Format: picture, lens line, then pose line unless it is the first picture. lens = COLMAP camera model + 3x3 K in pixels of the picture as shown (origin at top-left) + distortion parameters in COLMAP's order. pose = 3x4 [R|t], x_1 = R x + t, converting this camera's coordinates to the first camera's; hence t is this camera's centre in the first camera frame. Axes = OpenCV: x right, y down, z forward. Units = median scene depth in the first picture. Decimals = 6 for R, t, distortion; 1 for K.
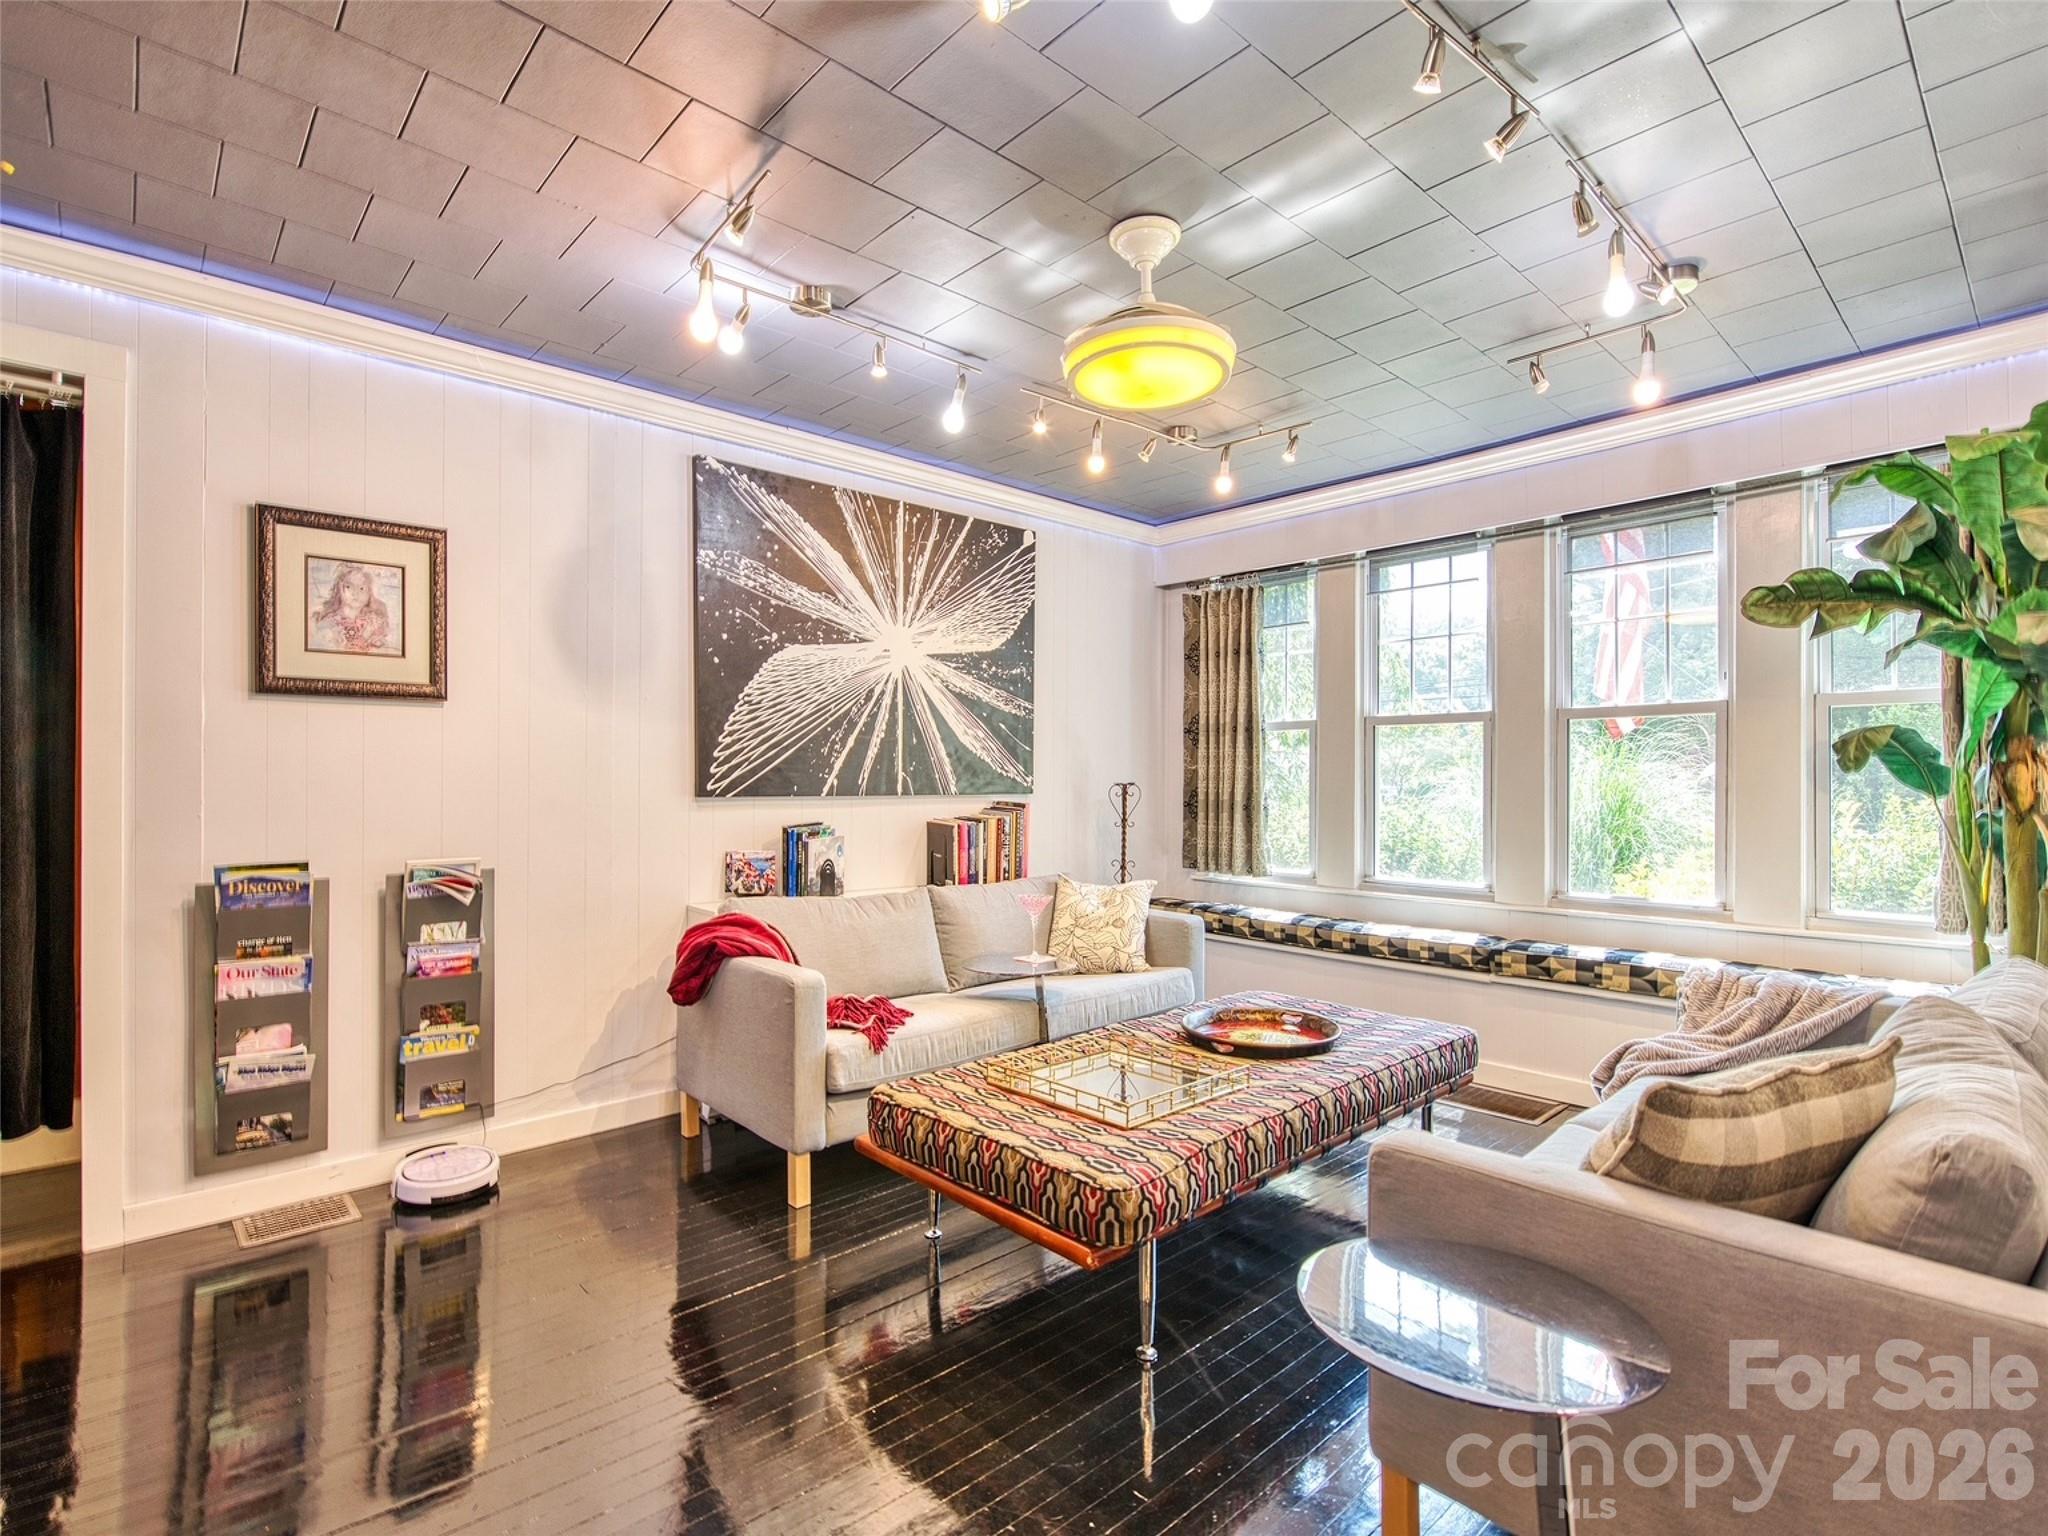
lens RADIAL K [[999.2, 0, 1018.9], [0, 999.2, 772.7], [0, 0, 1]] dist [-0.002823, 0.000125]
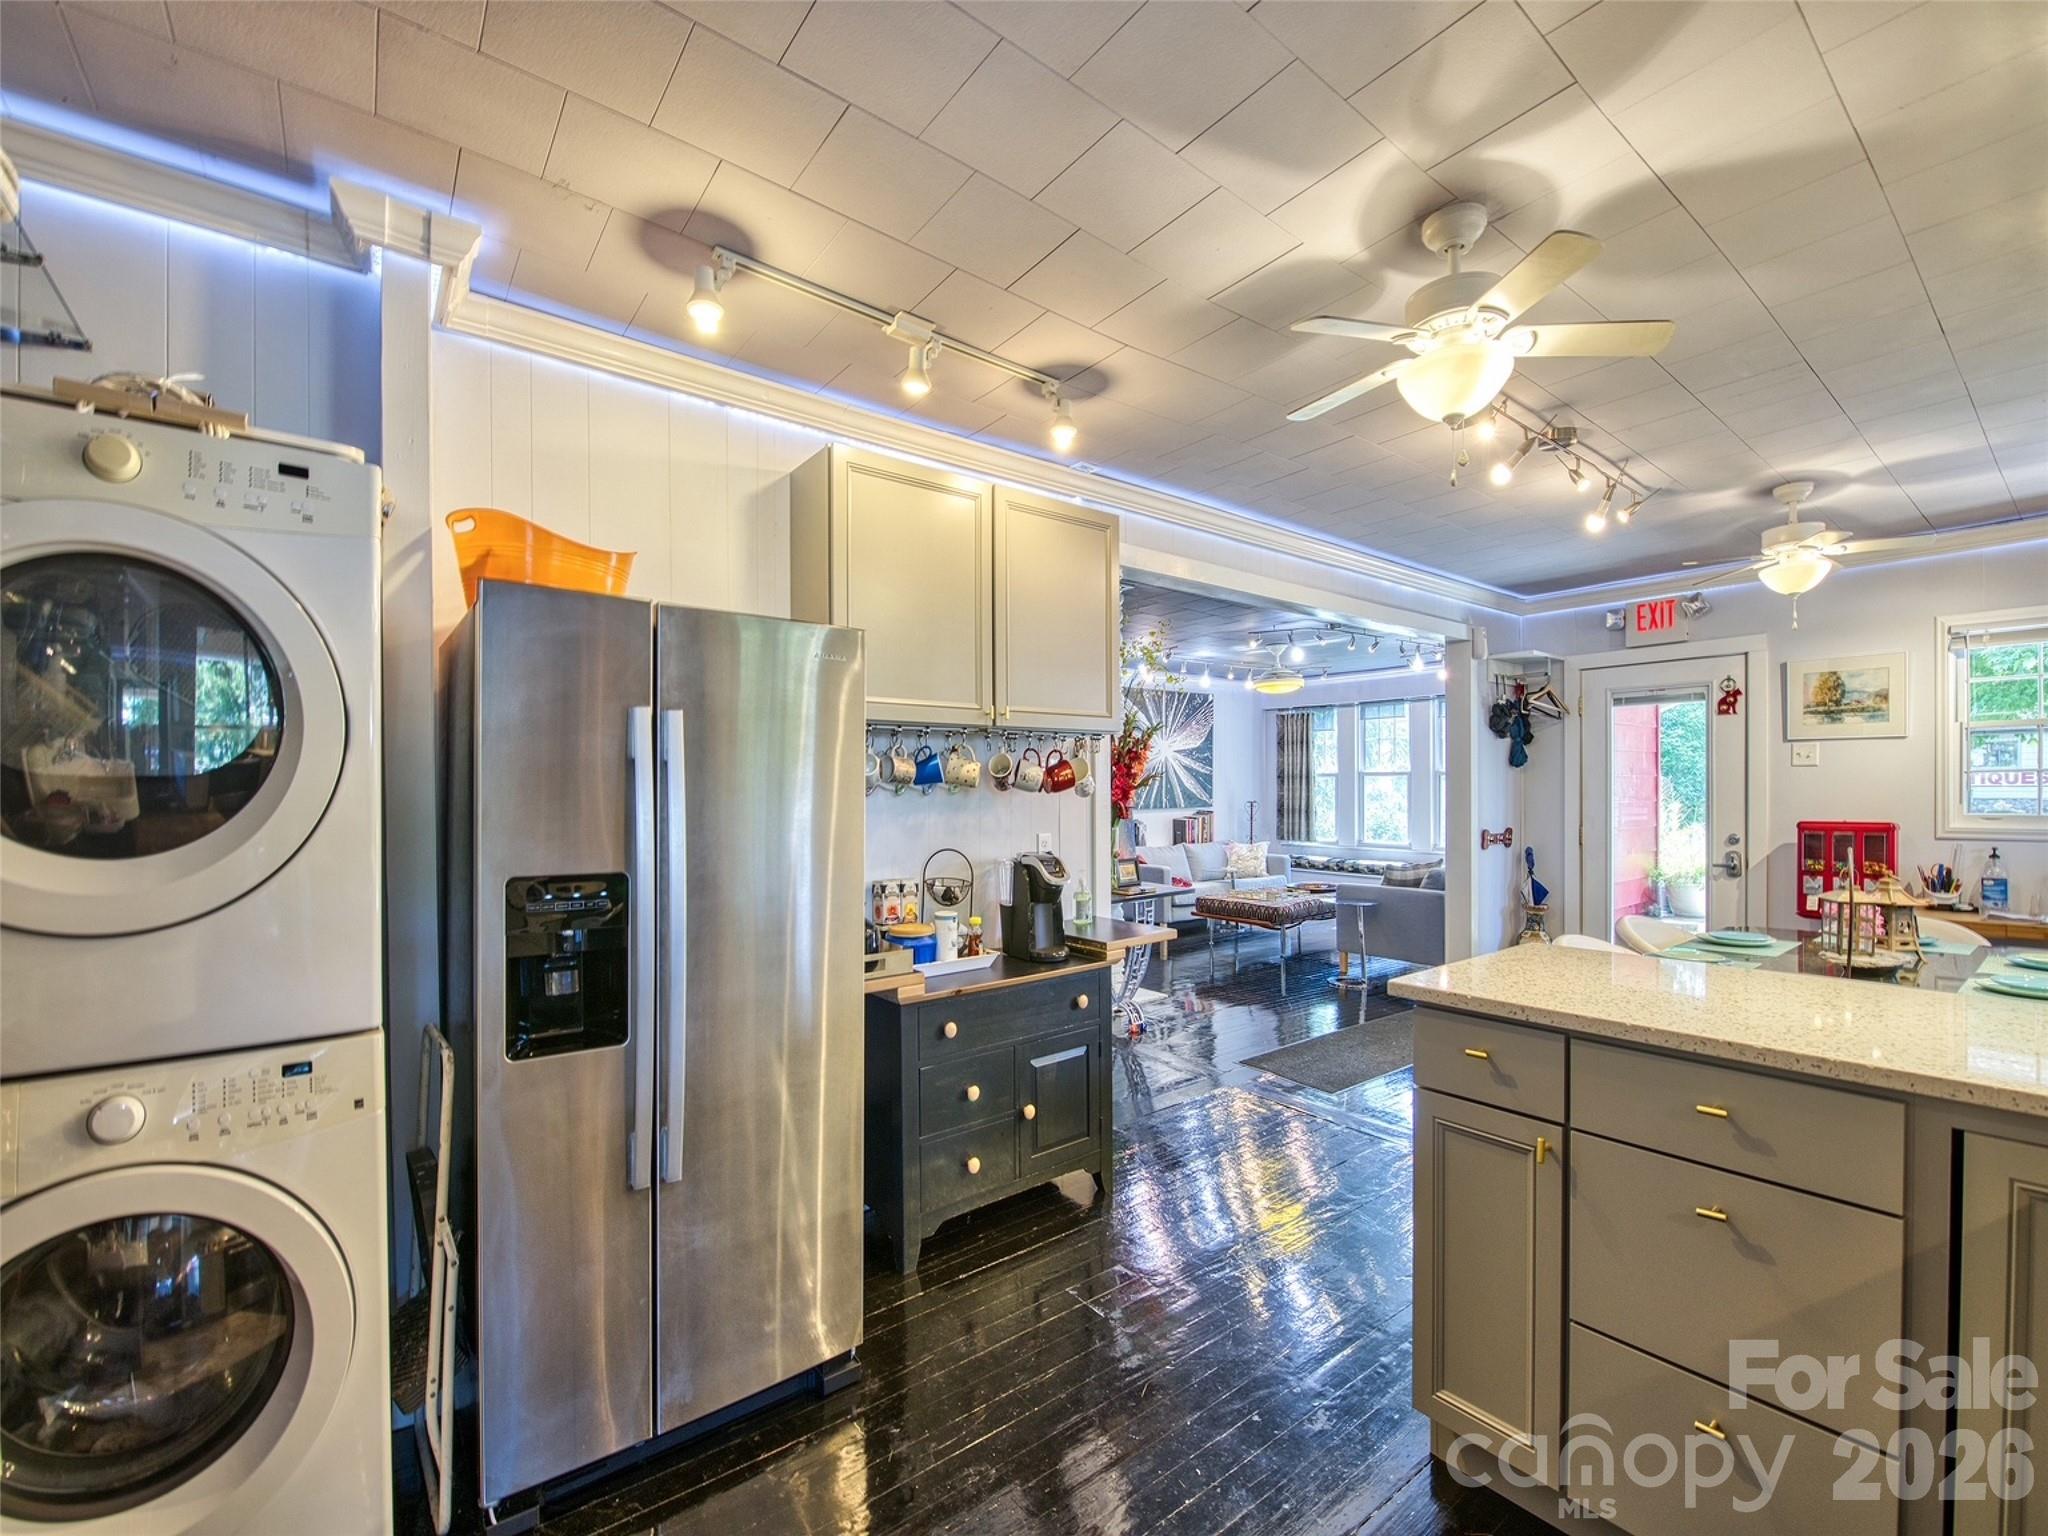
lens RADIAL K [[877.1, 0, 1016.4], [0, 877.1, 789.6], [0, 0, 1]] dist [-0.002284, -0.000329]
pose [[0.996182, -0.011043, -0.086597, -0.270204], [0.012436, 0.999802, 0.015566, -0.057555], [0.086408, -0.016583, 0.996122, -1.097349]]
